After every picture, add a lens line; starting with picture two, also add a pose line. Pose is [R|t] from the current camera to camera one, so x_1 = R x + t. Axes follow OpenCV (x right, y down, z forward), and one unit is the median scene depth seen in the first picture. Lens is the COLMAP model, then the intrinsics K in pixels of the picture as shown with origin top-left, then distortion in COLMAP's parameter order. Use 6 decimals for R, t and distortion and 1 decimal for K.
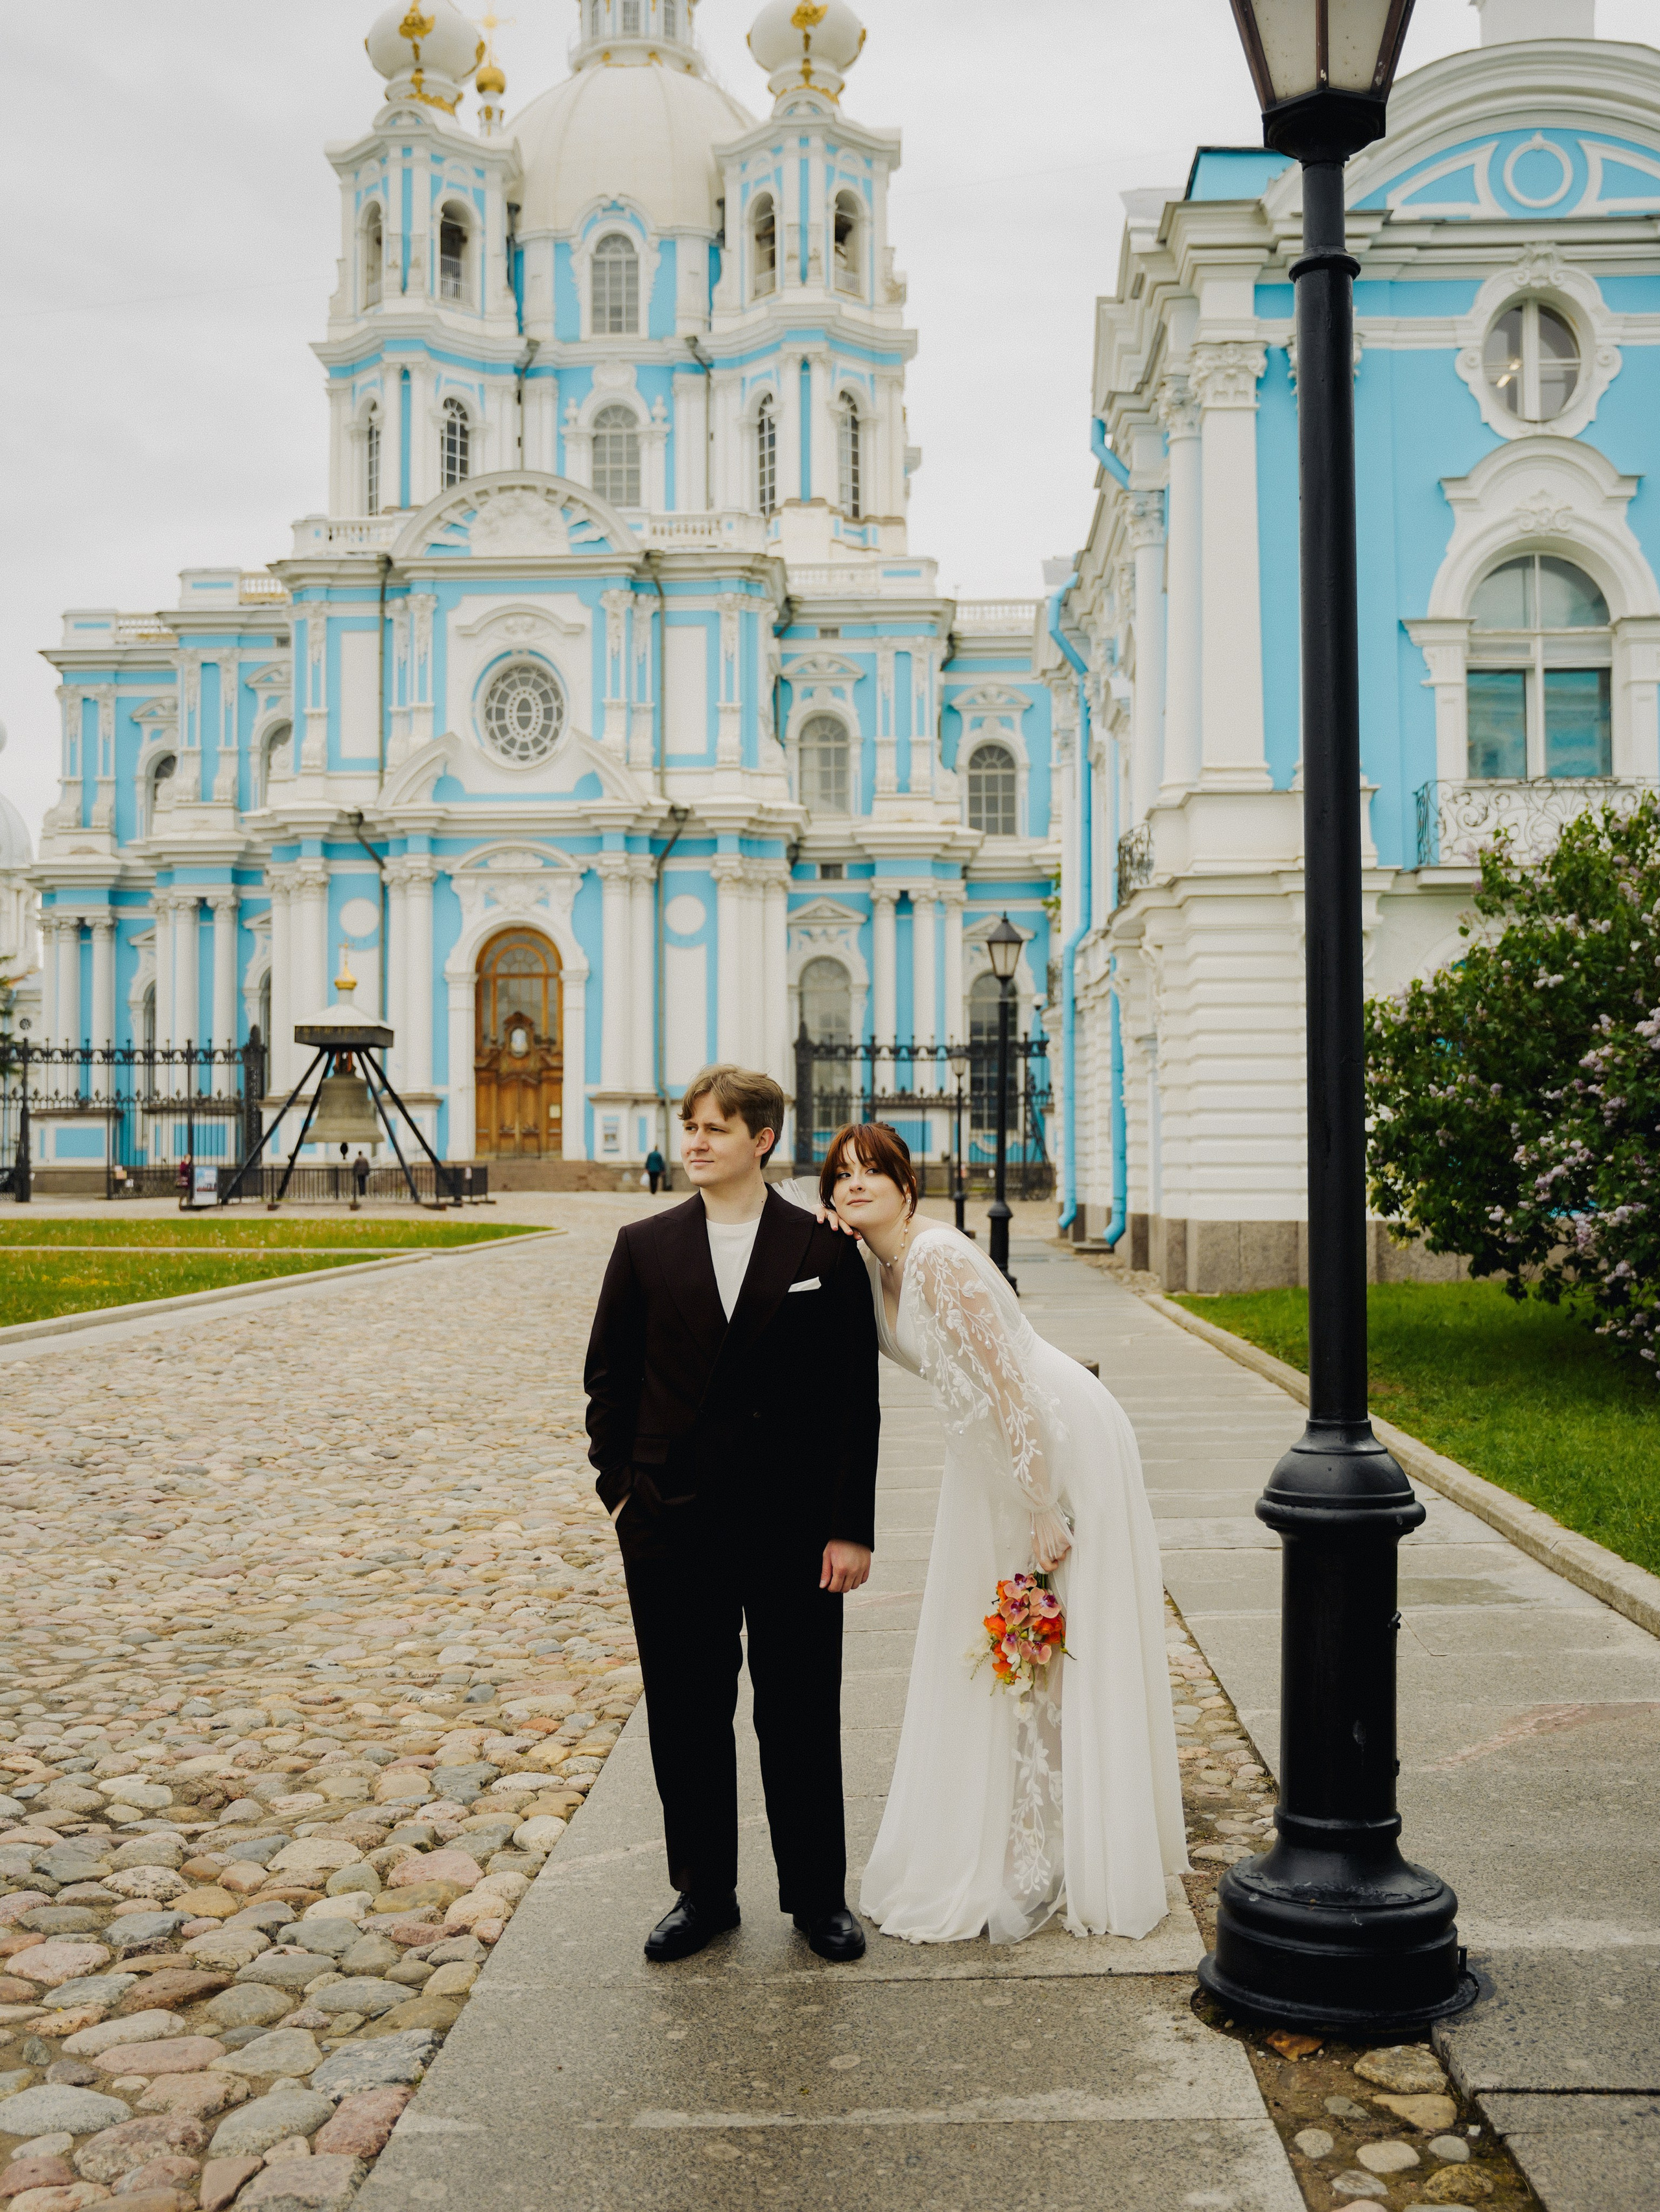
lens RADIAL K [[2331.1, 0, 825.5], [0, 2331.1, 1012.1], [0, 0, 1]] dist [-0.002800, 0.011610]
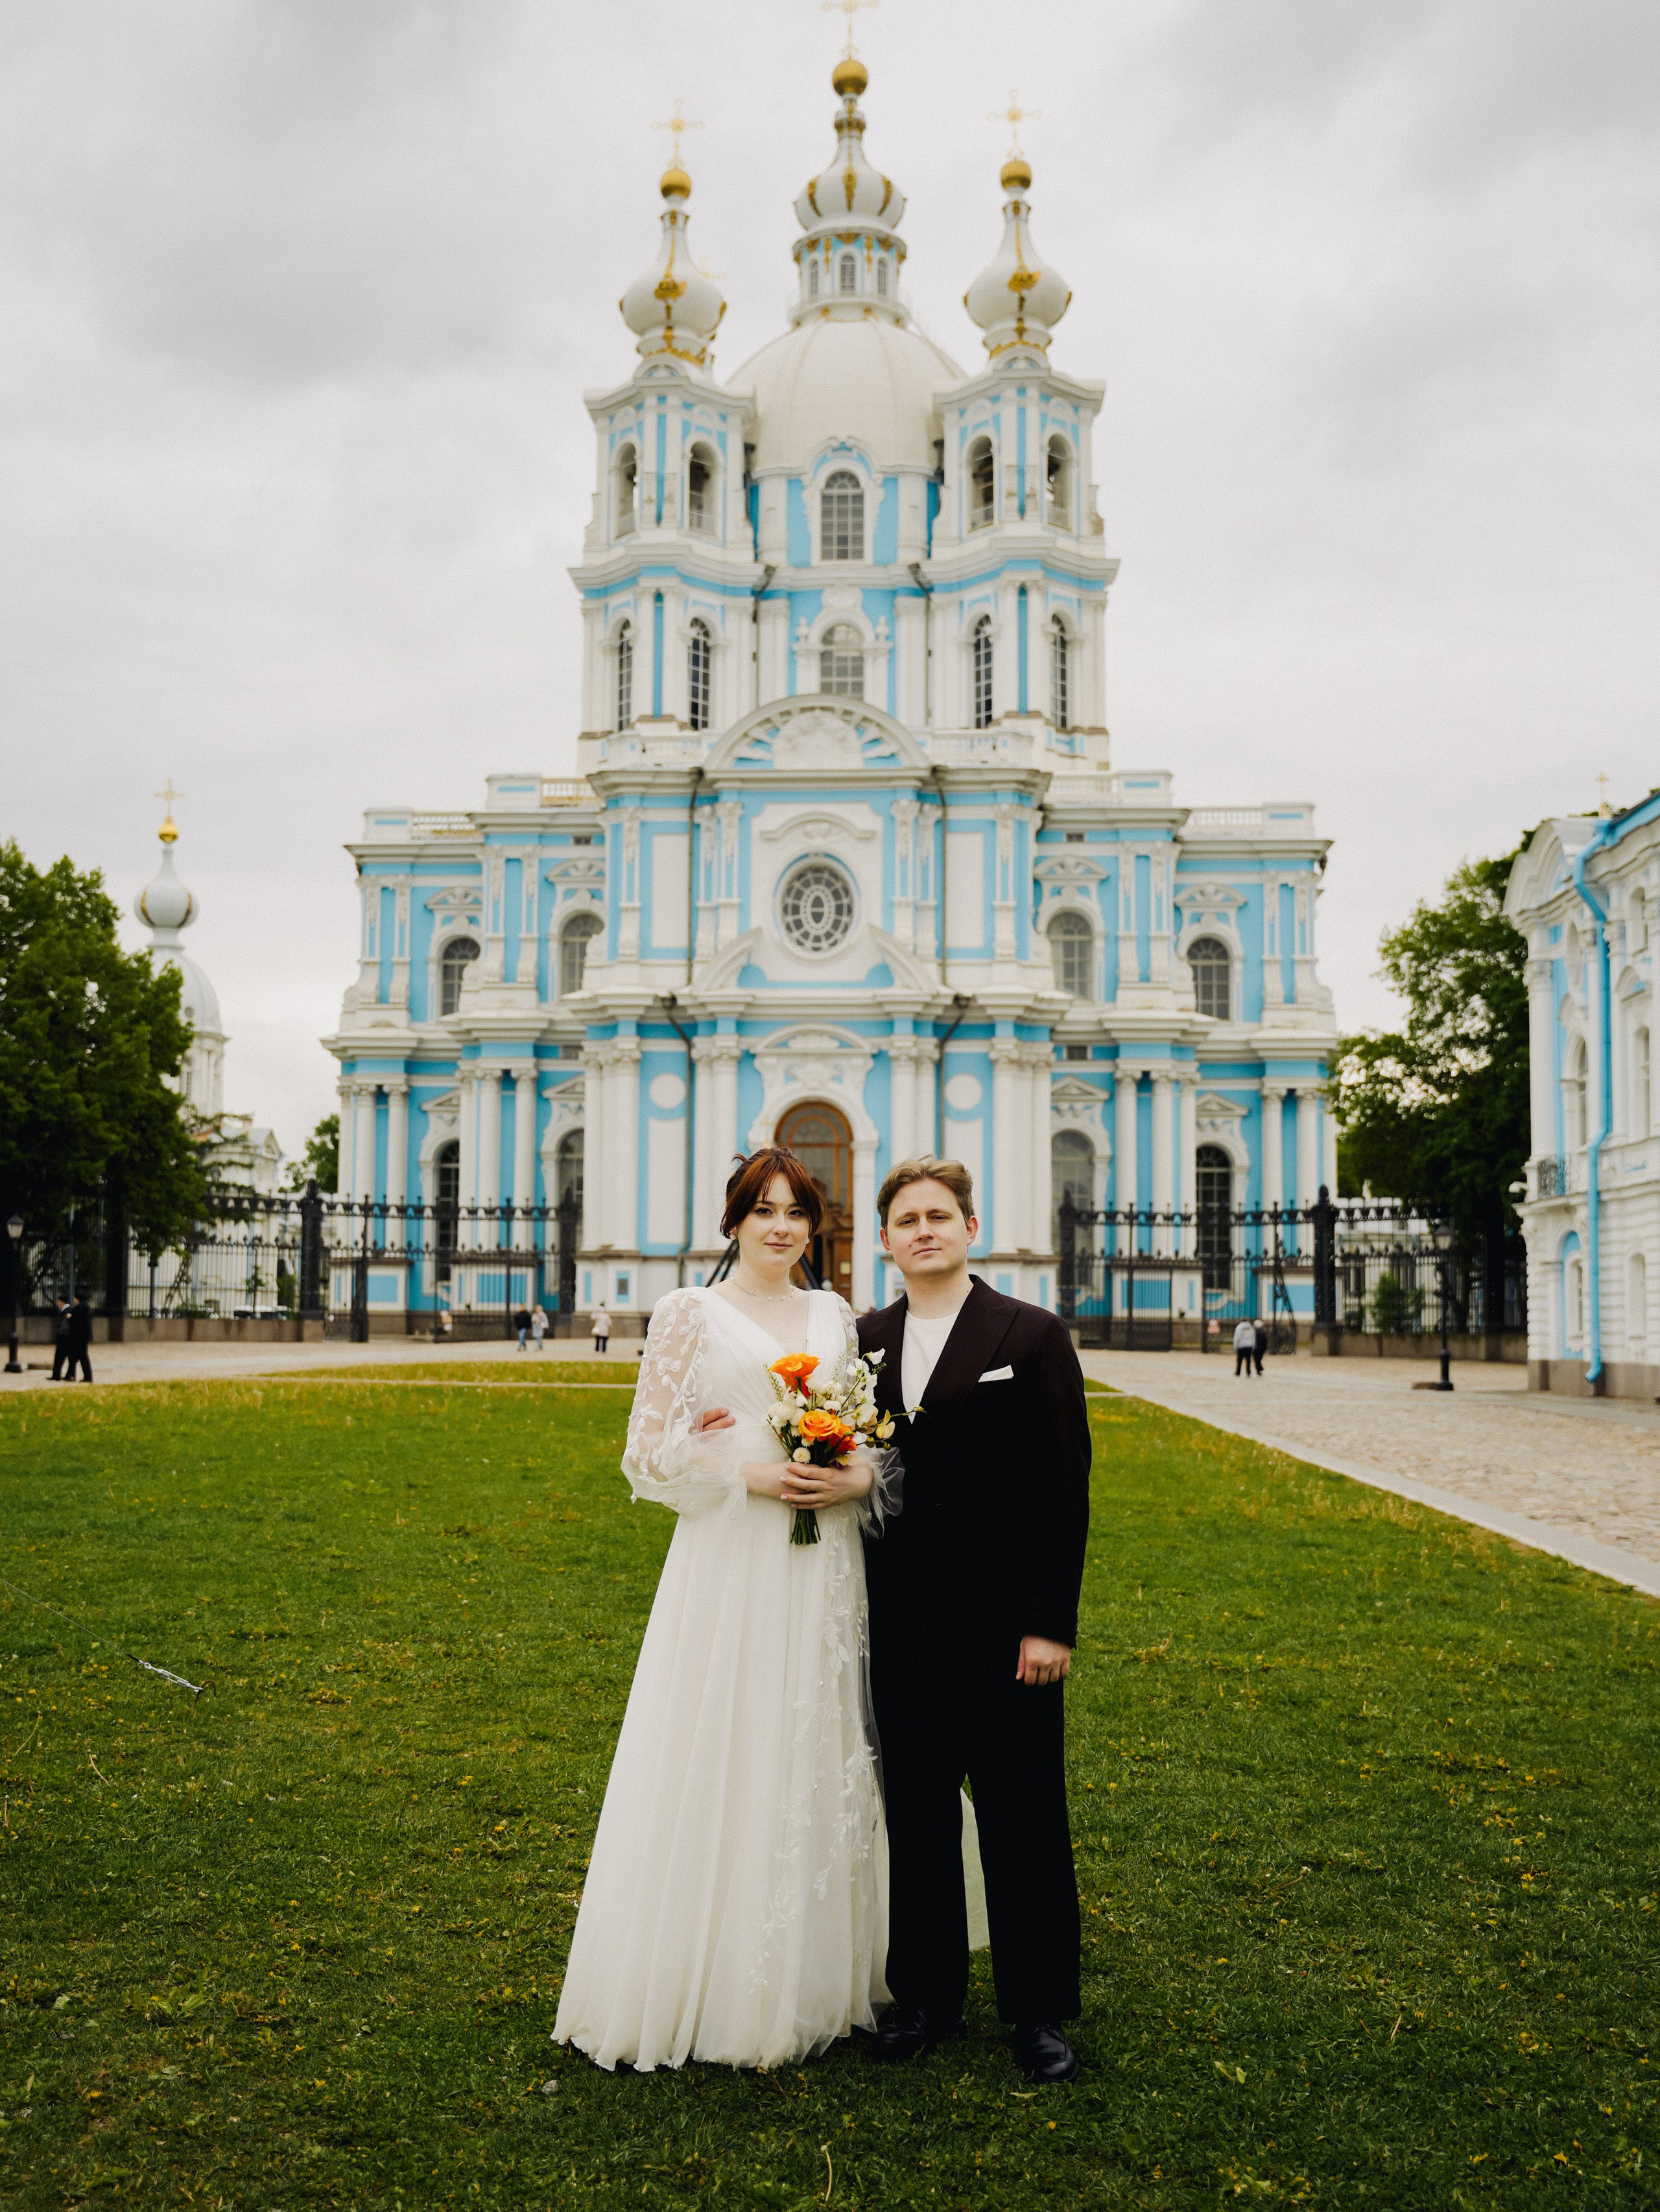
lens RADIAL K [[2229.5, 0, 759.6], [0, 2229.5, 1103.6], [0, 0, 1]] dist [-0.044977, 0.066827]
pose [[0.999482, 0.013168, -0.029355, -0.125660], [-0.013963, 0.999537, -0.027040, -0.006272], [0.028985, 0.027436, 0.999203, -0.062243]]
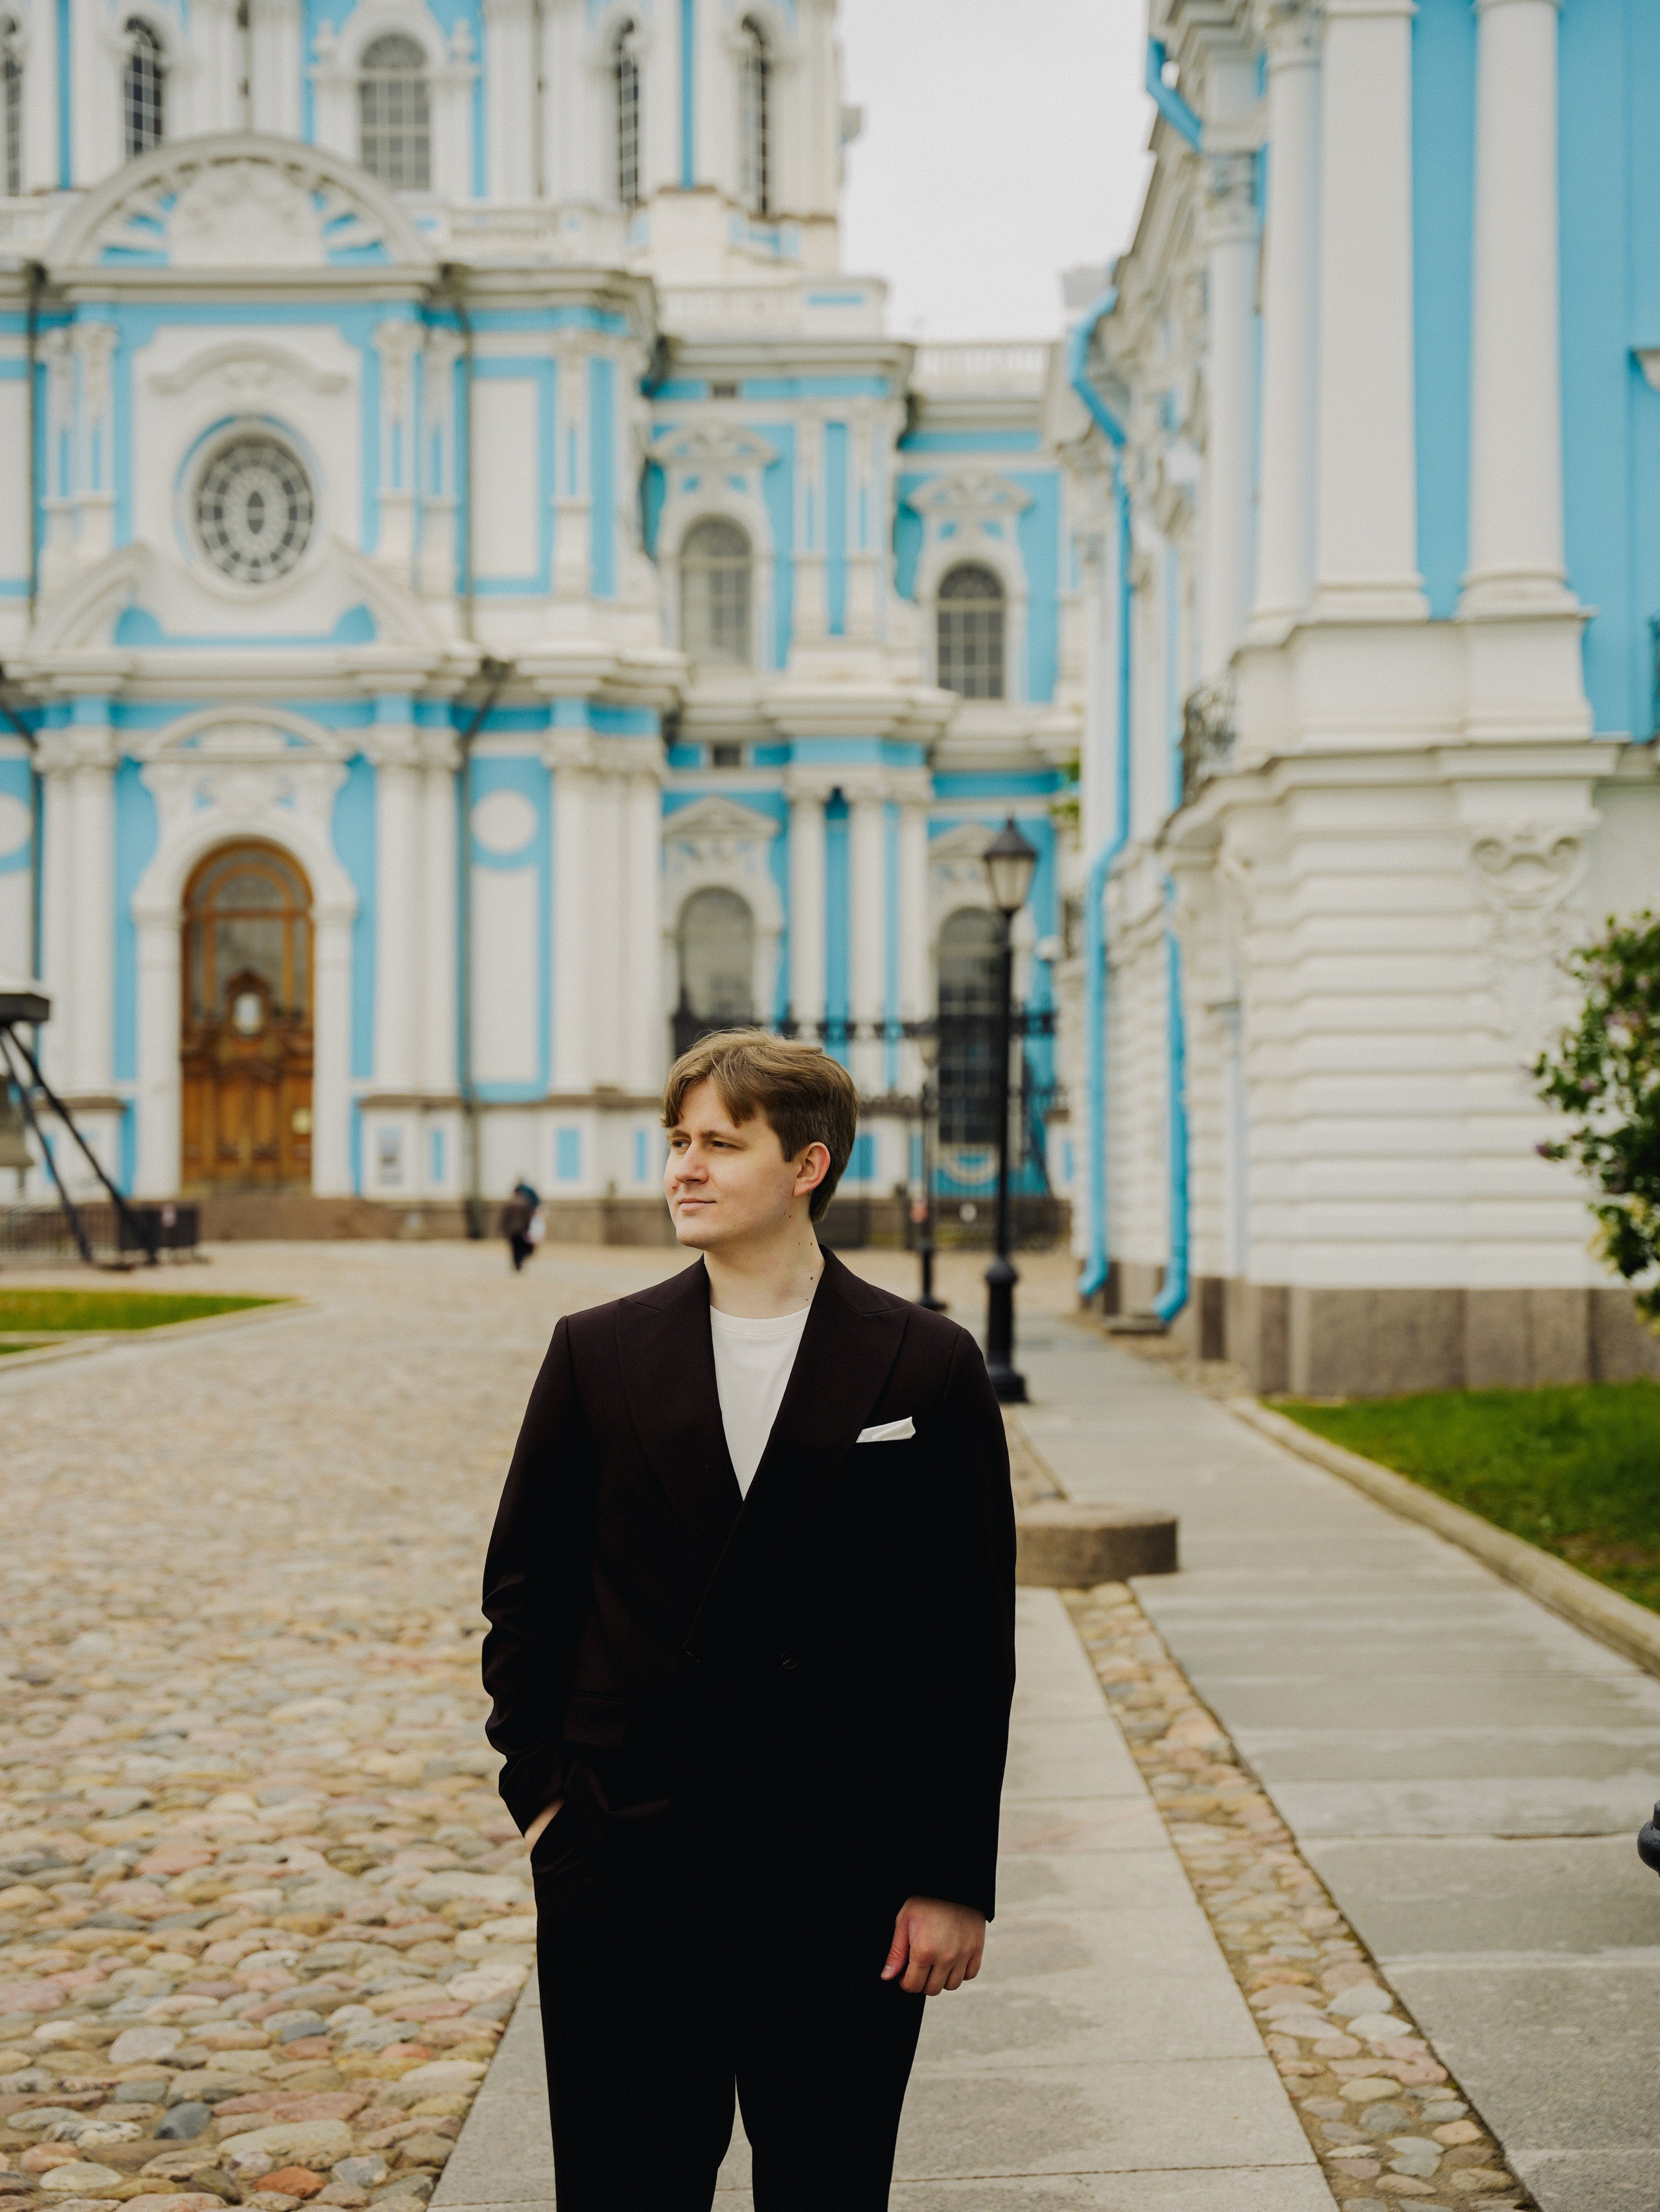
lens RADIAL K [[3471.7, 0, 826.7], [0, 3471.7, 981.2], [0, 0, 1]] dist [0.151100, -0.000495]
pose [[0.999414, 0.000992, 0.034217, -0.002861], [-0.001047, 0.999998, 0.001574, 0.001443], [-0.034215, -0.001609, 0.999413, 0.017534]]
